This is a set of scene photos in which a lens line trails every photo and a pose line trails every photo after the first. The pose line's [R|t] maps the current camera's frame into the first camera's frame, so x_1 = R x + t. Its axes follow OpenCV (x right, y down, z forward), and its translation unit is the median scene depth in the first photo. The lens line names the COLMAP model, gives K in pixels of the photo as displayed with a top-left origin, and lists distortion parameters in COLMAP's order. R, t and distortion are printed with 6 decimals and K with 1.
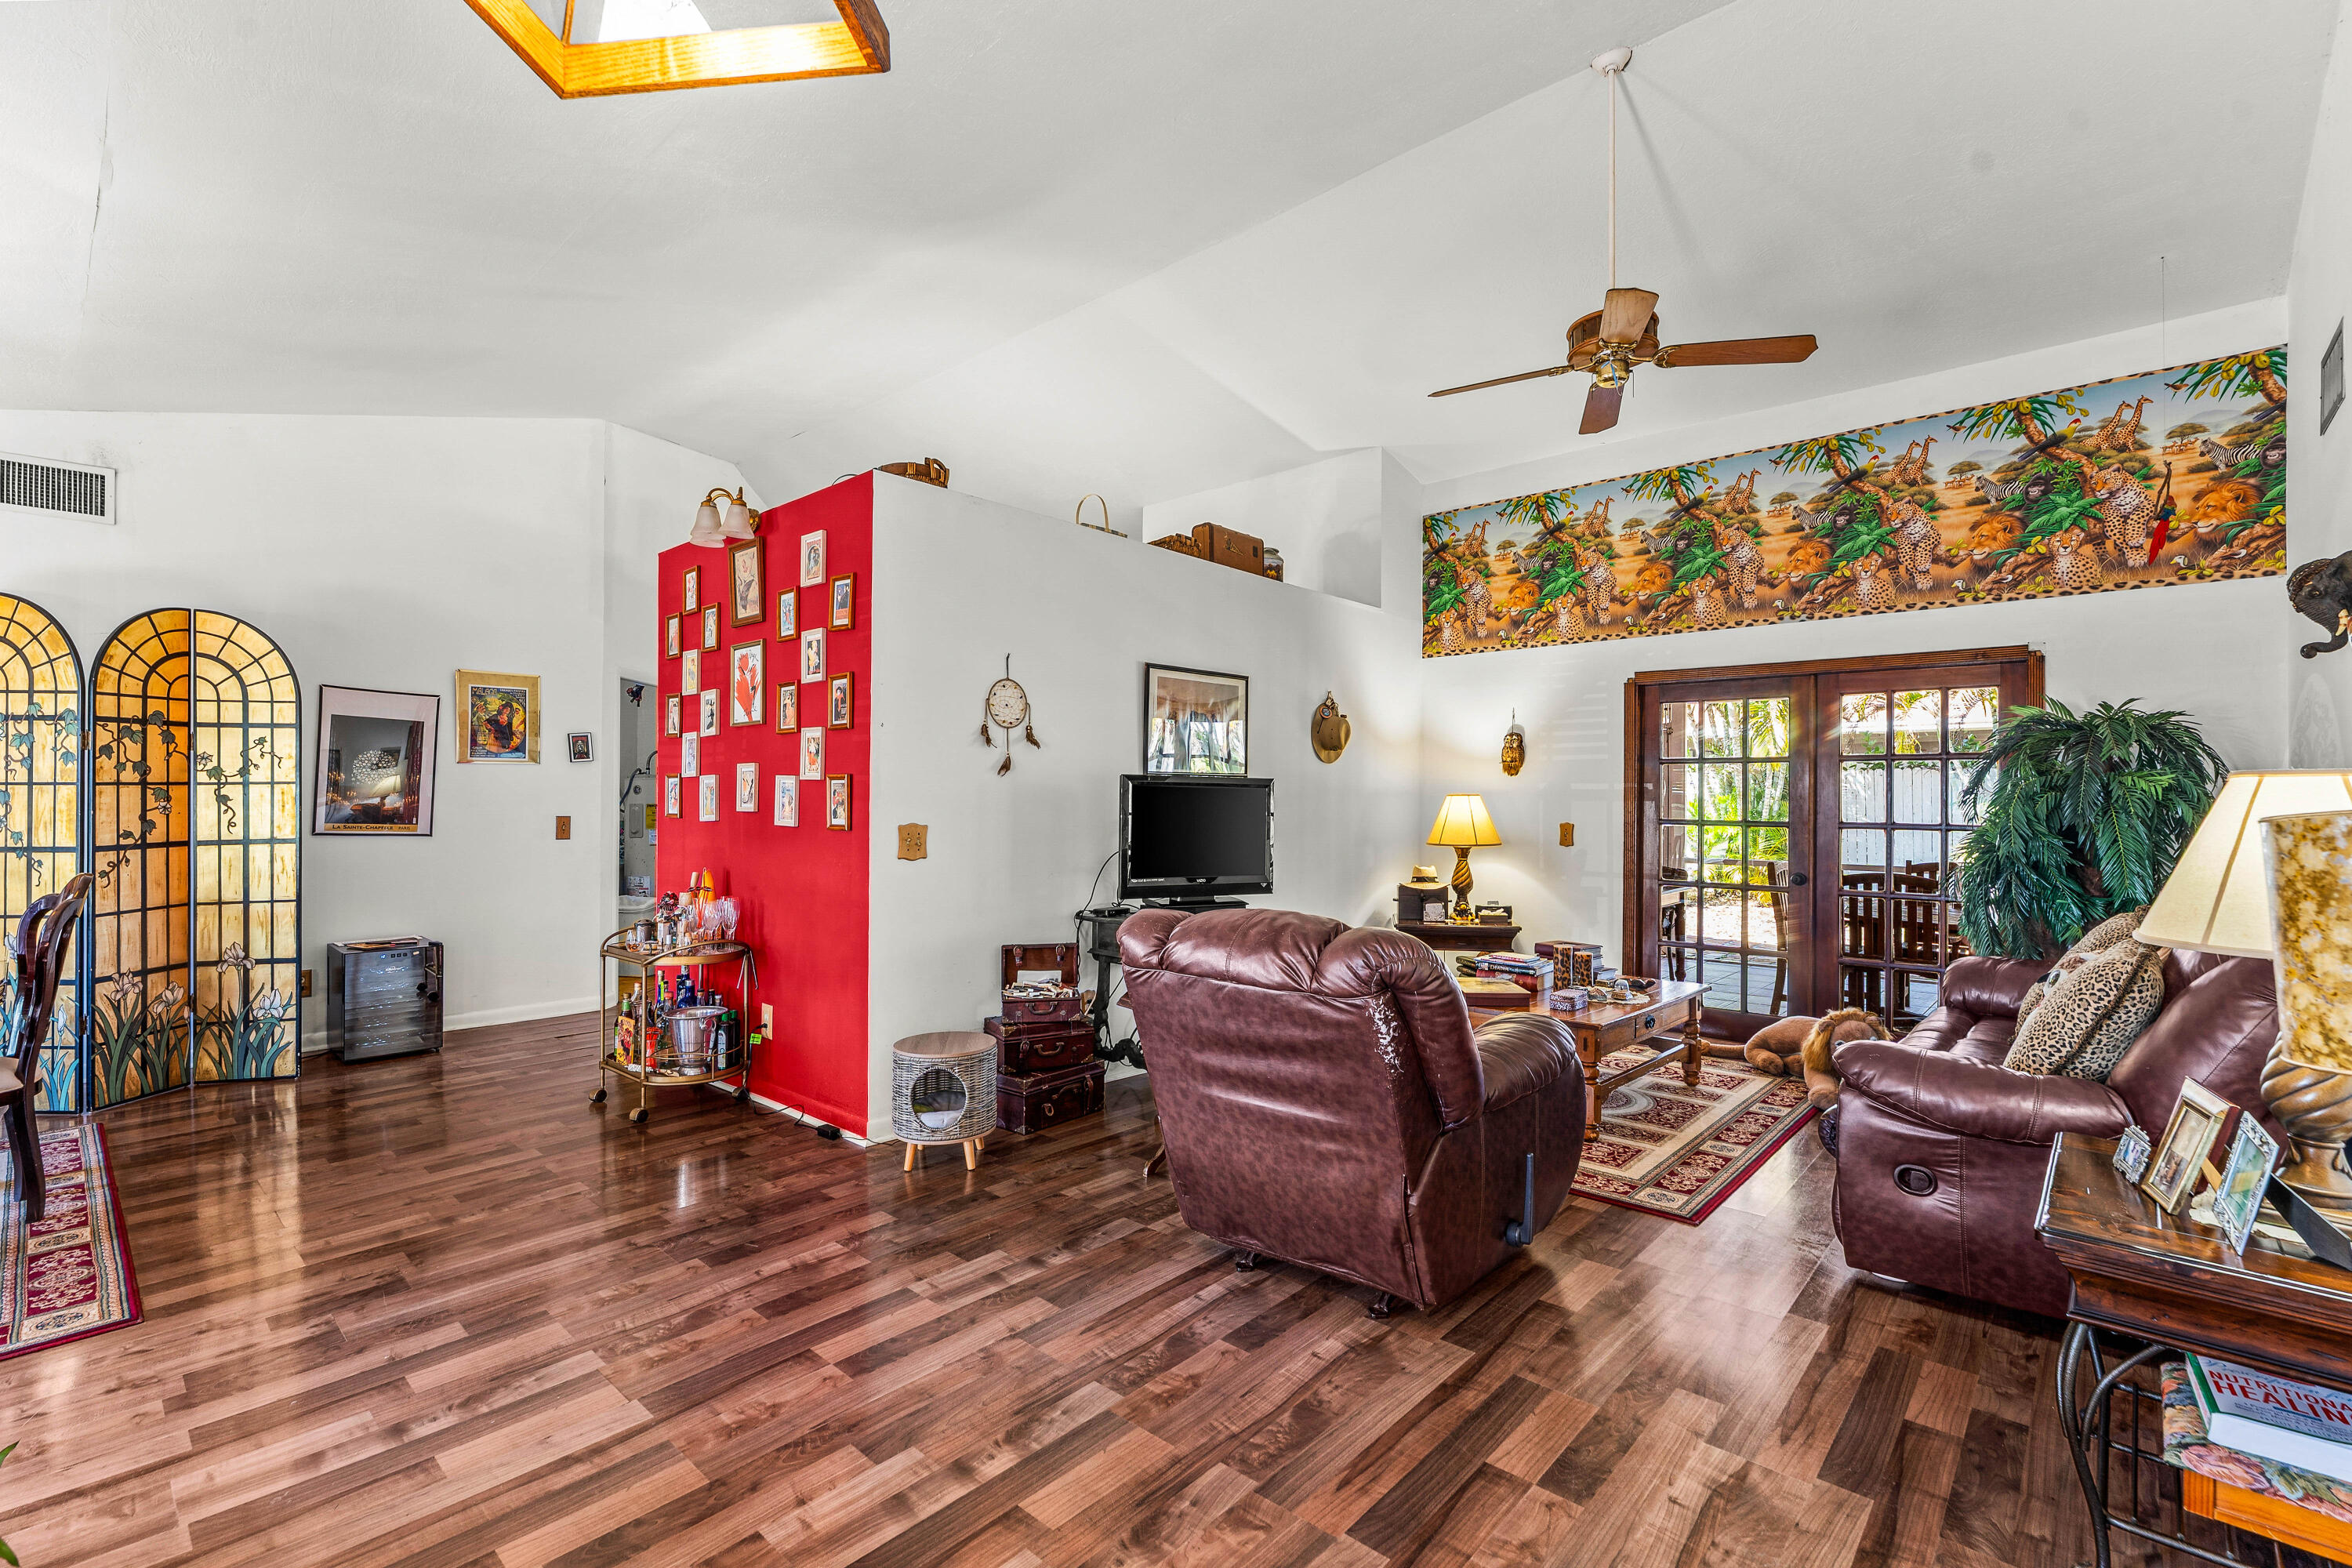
lens RADIAL K [[1053.2, 0, 1182.3], [0, 1053.2, 788.9], [0, 0, 1]] dist [-0.000231, 0.000632]
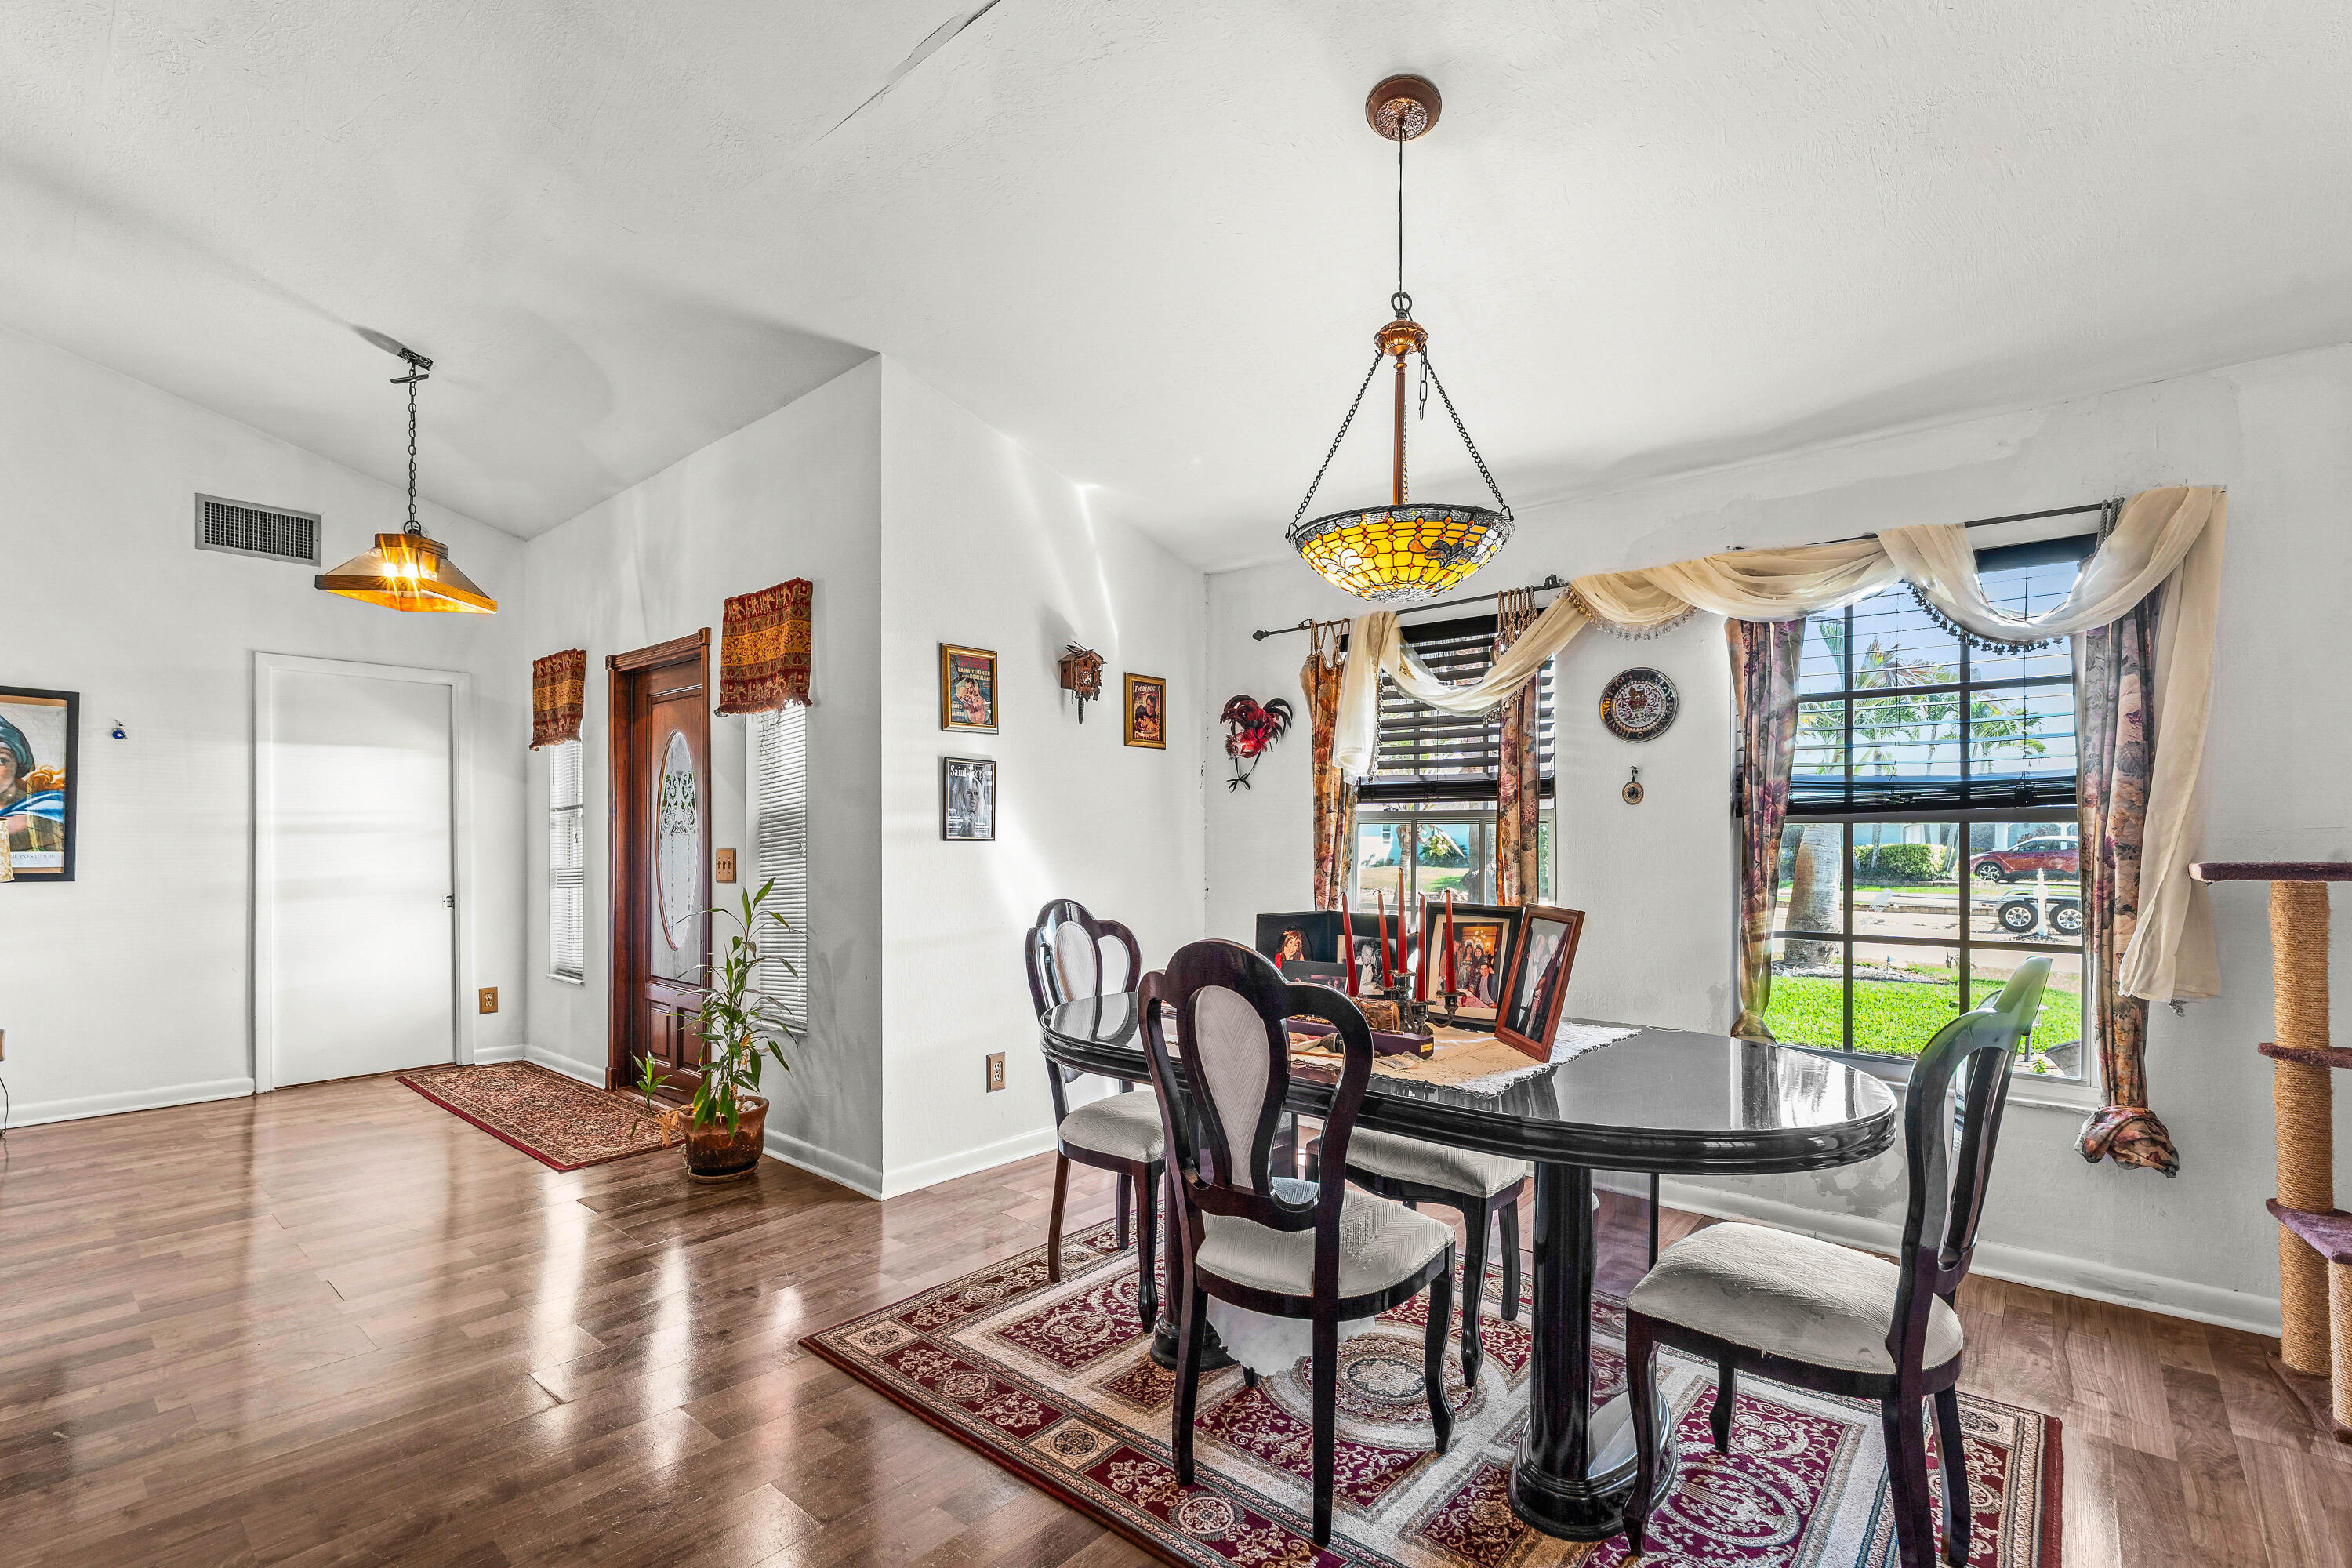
lens RADIAL K [[1053.2, 0, 1171.6], [0, 1053.2, 829.6], [0, 0, 1]] dist [-0.000231, 0.000632]
pose [[-0.999569, -0.004620, -0.029007, -0.751744], [-0.004300, 0.999929, -0.011086, 0.022816], [0.029056, -0.010956, -0.999518, 1.151961]]
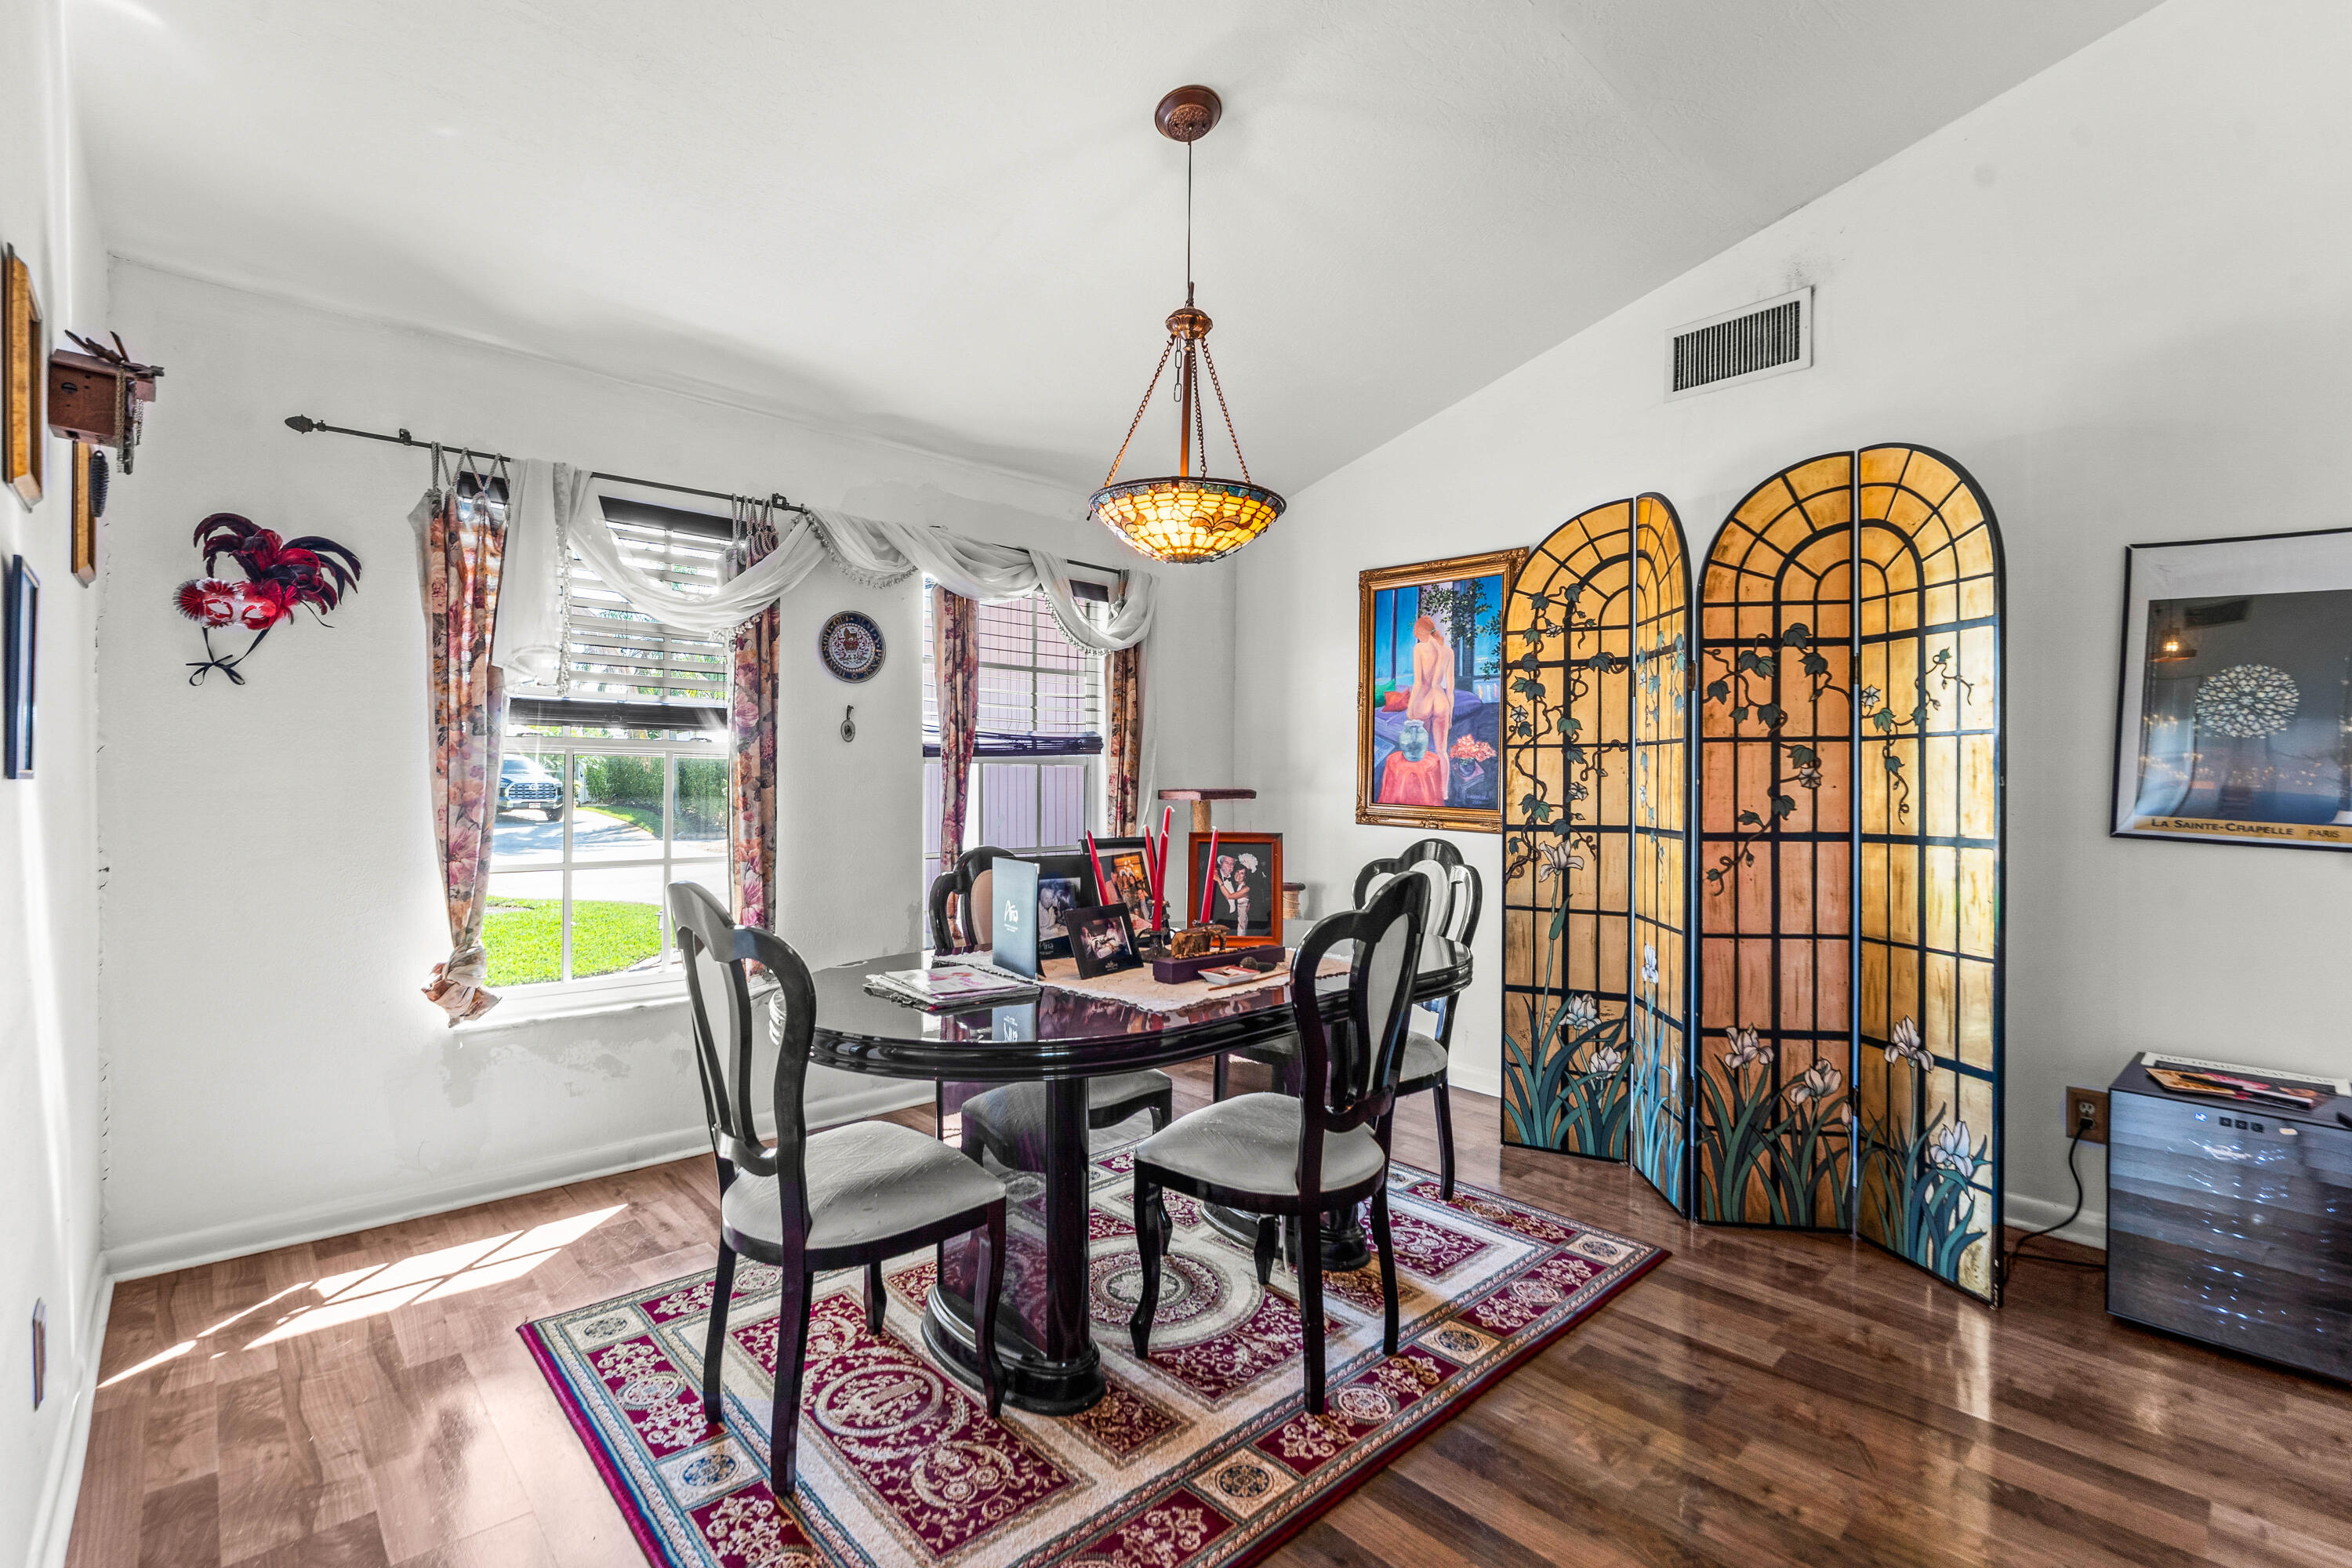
lens RADIAL K [[1053.2, 0, 1165.7], [0, 1053.2, 779.4], [0, 0, 1]] dist [-0.000231, 0.000632]
pose [[-0.077757, -0.000739, -0.996972, -0.318174], [-0.005865, 0.999983, -0.000284, 0.021665], [0.996955, 0.005826, -0.077760, 0.679054]]
